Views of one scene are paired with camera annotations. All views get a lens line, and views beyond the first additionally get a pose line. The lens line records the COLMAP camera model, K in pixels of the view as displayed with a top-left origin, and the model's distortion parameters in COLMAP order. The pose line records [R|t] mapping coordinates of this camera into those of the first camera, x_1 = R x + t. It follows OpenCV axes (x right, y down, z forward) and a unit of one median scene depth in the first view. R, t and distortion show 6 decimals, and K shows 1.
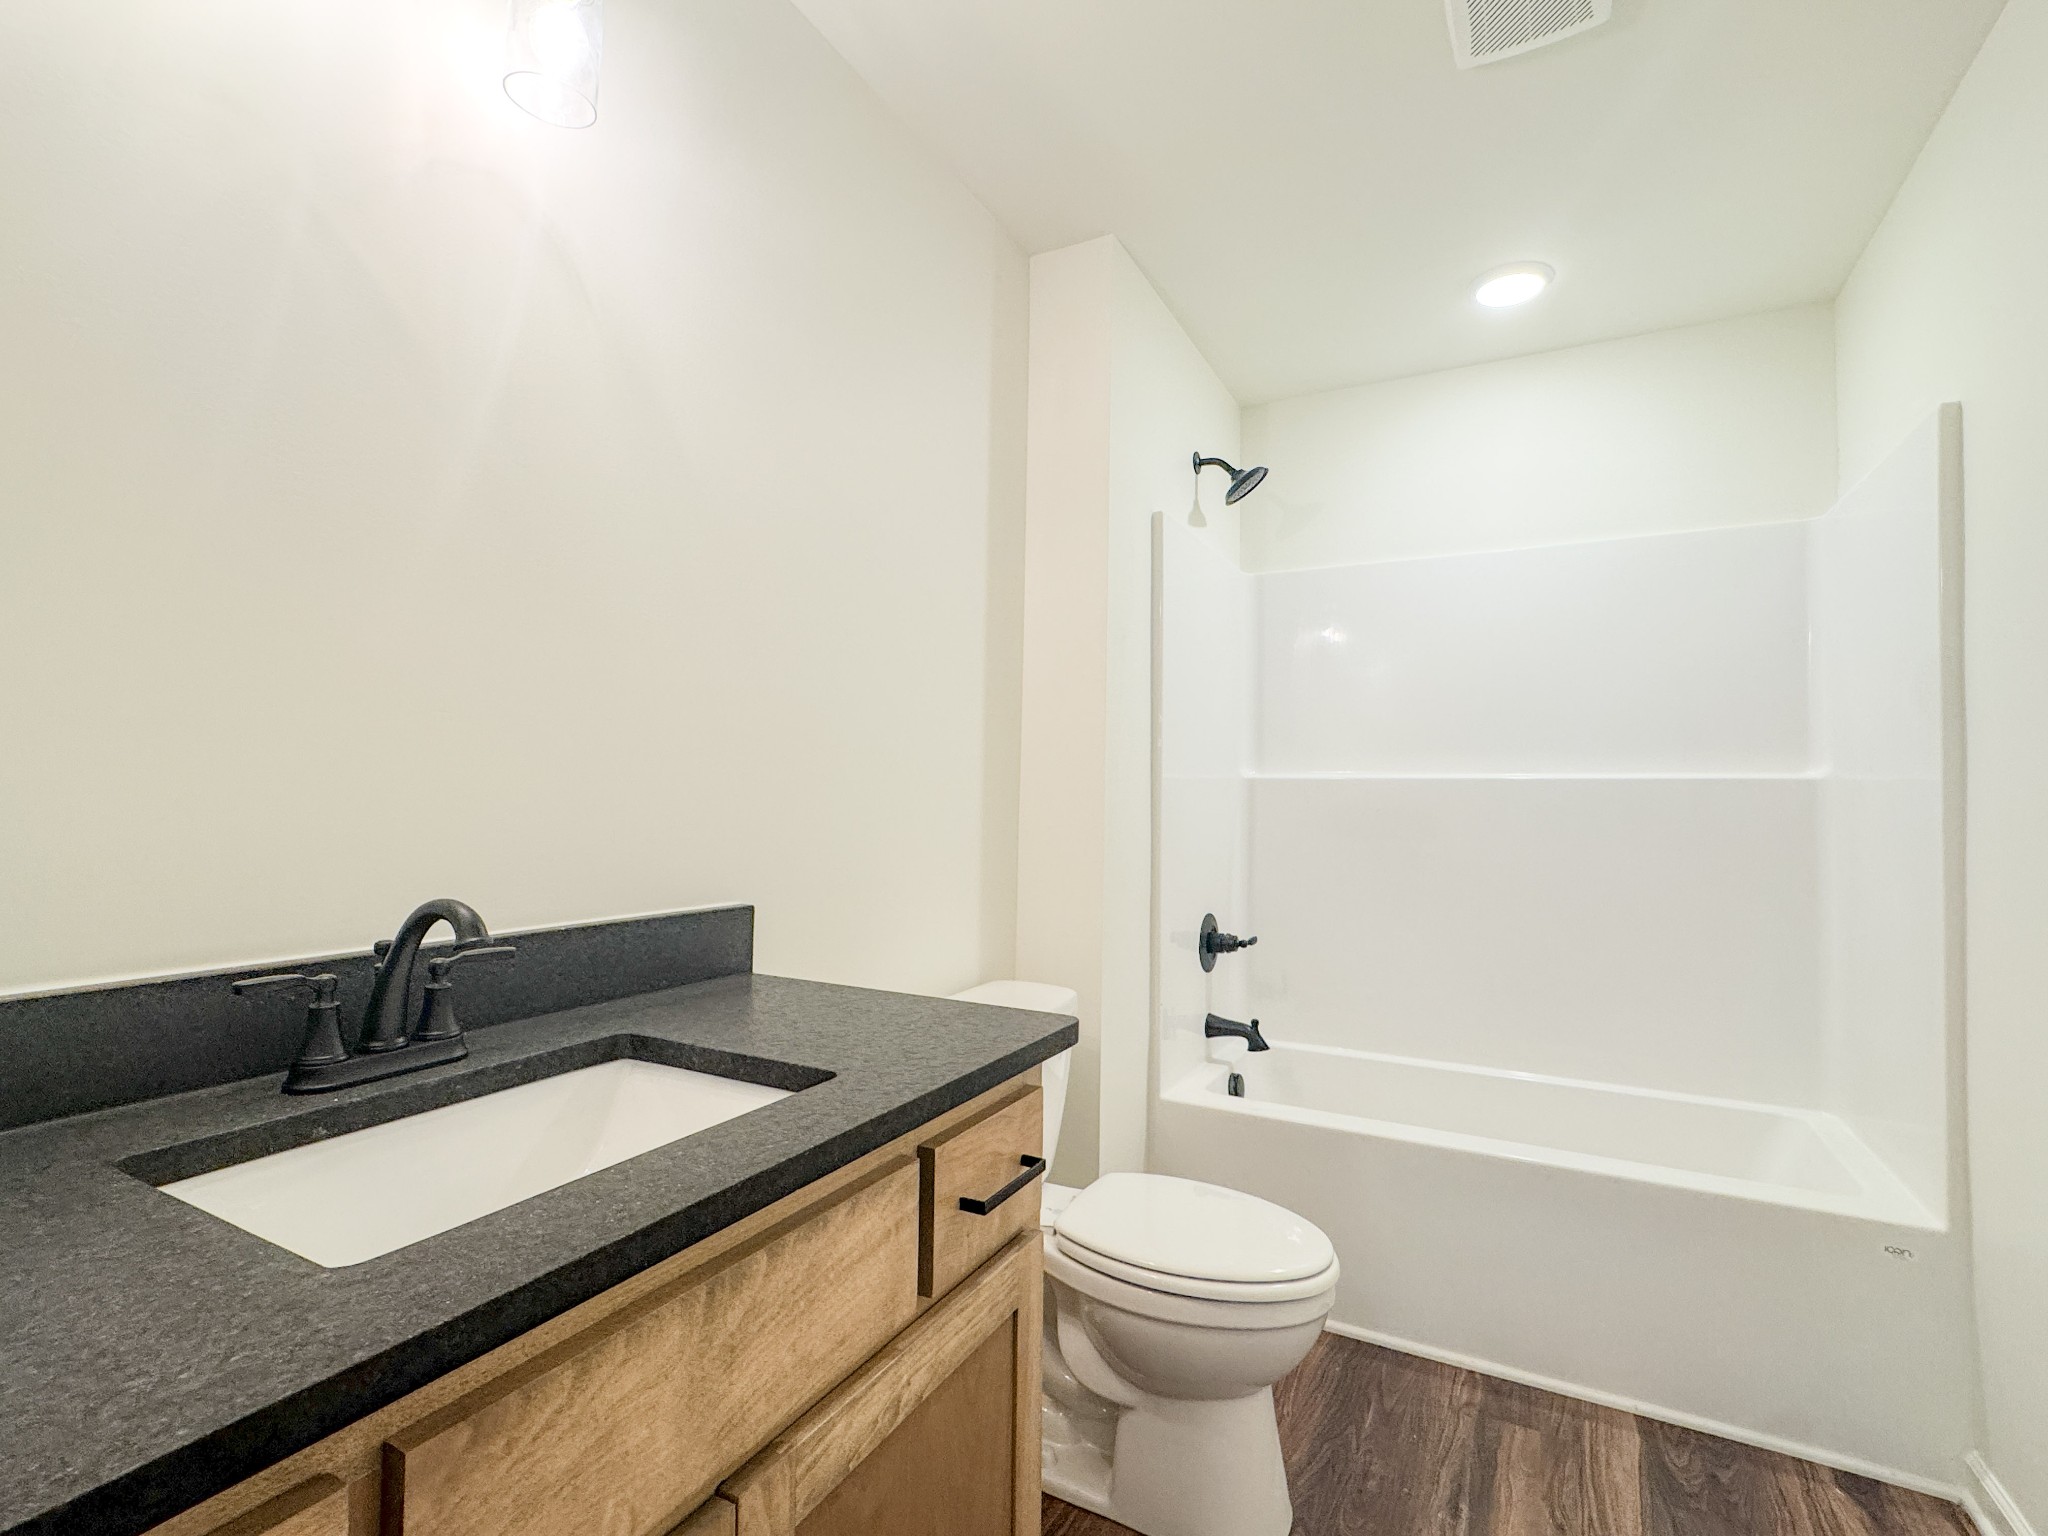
lens RADIAL K [[946.3, 0, 1022.2], [0, 946.3, 767.7], [0, 0, 1]] dist [-0.002383, -0.000148]
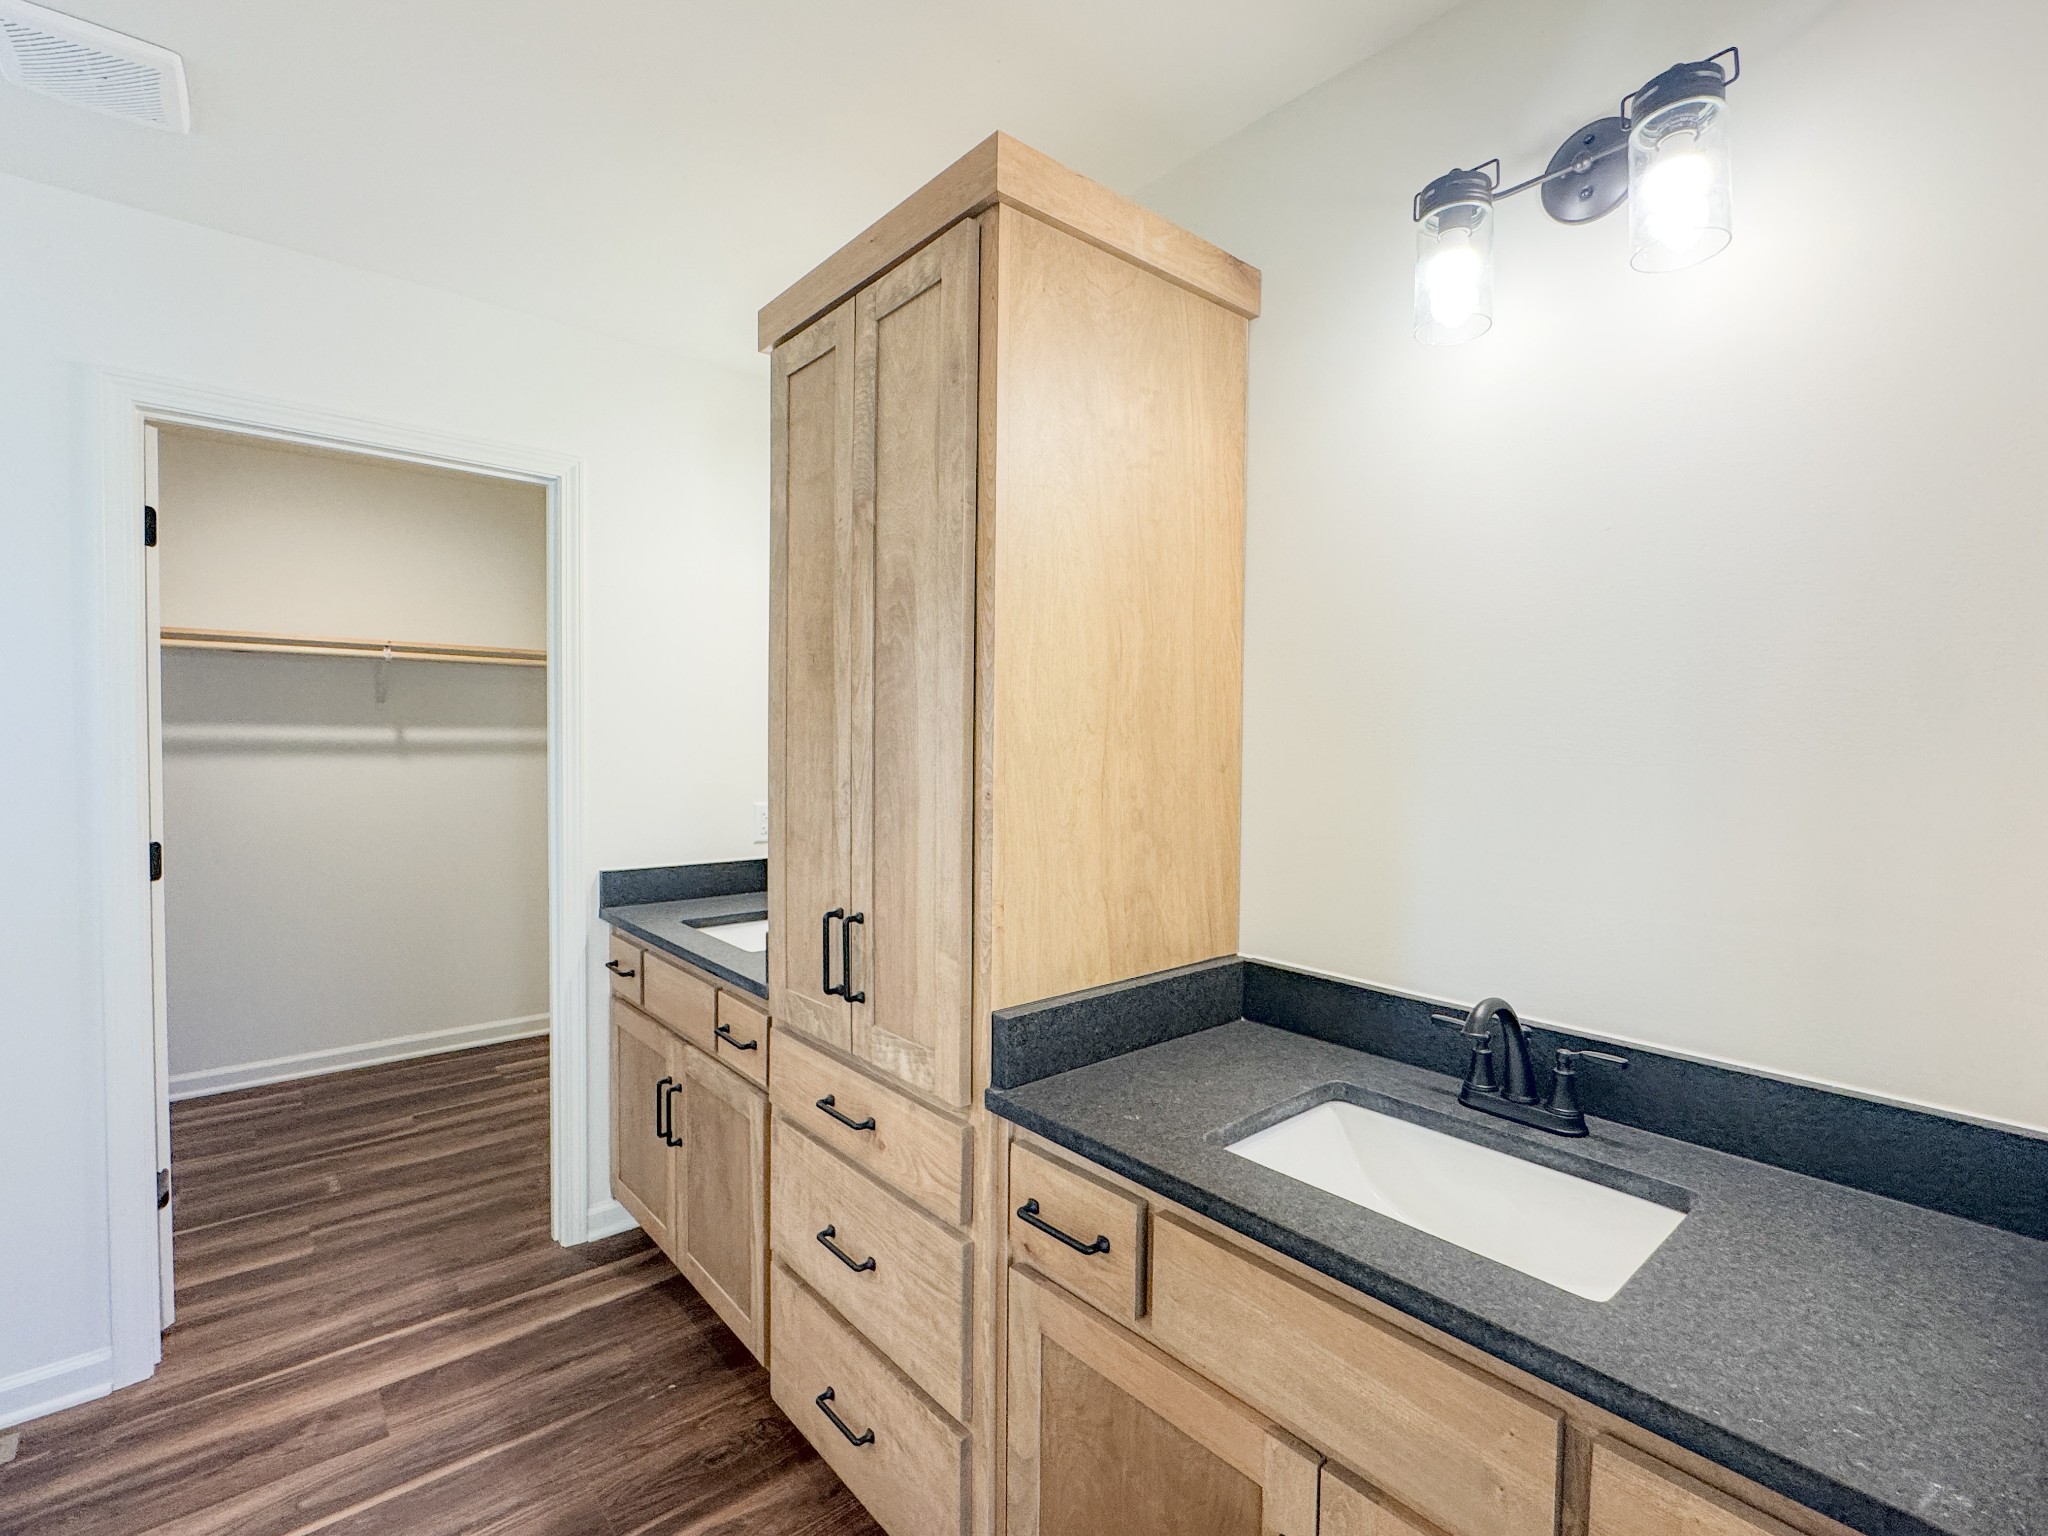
lens RADIAL K [[946.3, 0, 1022.2], [0, 946.3, 767.7], [0, 0, 1]] dist [-0.002383, -0.000148]
pose [[-0.353416, 0.018544, -0.935282, 0.921208], [0.017780, 0.999756, 0.013103, -0.234187], [0.935297, -0.011999, -0.353660, 0.867741]]
